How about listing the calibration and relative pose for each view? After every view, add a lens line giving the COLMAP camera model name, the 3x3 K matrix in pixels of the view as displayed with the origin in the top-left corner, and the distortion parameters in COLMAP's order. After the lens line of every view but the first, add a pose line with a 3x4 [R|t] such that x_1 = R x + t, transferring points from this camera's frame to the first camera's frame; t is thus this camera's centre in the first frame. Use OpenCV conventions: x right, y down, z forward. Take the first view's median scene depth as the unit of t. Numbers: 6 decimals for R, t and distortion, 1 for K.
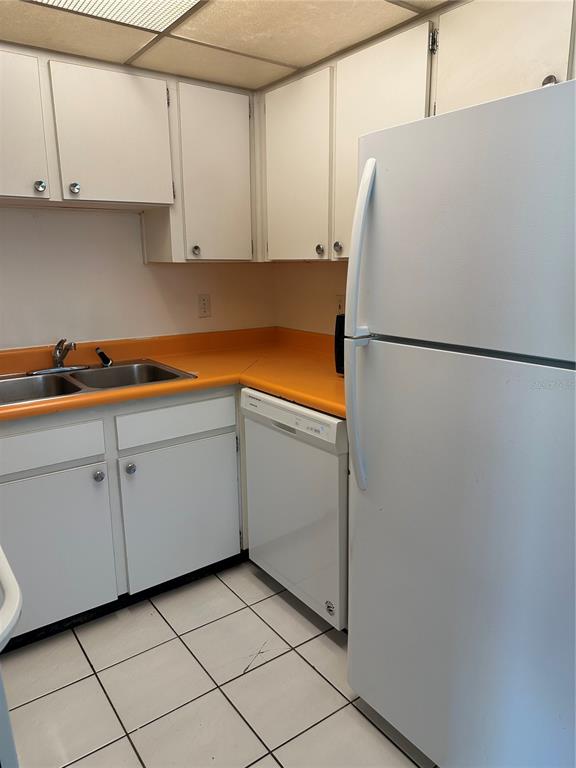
lens RADIAL K [[548.4, 0, 288.0], [0, 548.4, 384.0], [0, 0, 1]] dist [0.066105, -0.086442]
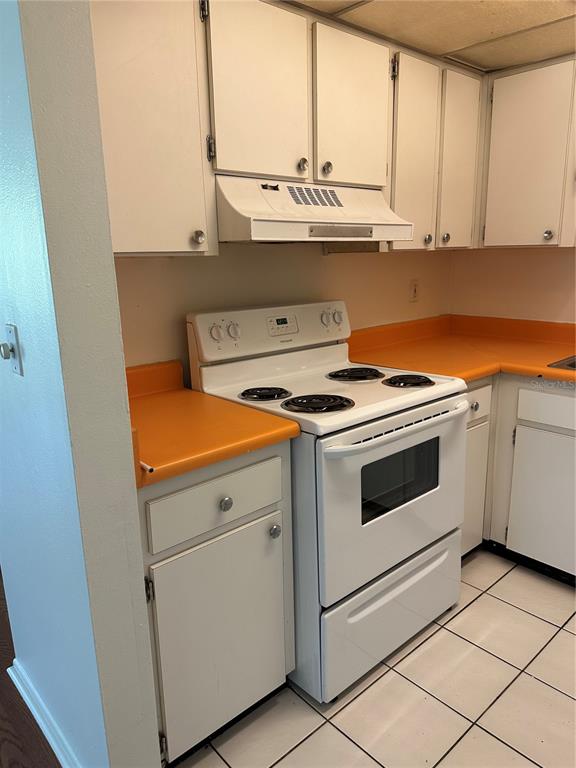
lens RADIAL K [[548.4, 0, 288.0], [0, 548.4, 384.0], [0, 0, 1]] dist [0.066105, -0.086442]
pose [[0.108051, 0.238324, -0.965156, 0.450031], [-0.205341, 0.955255, 0.212891, -0.046929], [0.972708, 0.175183, 0.152154, 0.202366]]
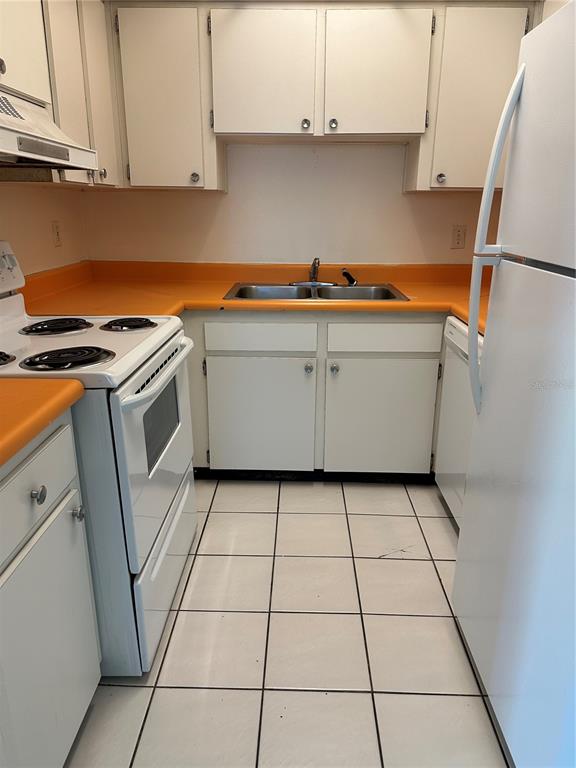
lens RADIAL K [[539.8, 0, 282.4], [0, 539.8, 385.3], [0, 0, 1]] dist [0.139683, -0.179861]
pose [[0.784088, 0.204765, -0.585898, 0.300236], [-0.151200, 0.978588, 0.139660, 0.038828], [0.601950, -0.020918, 0.798259, -0.007870]]
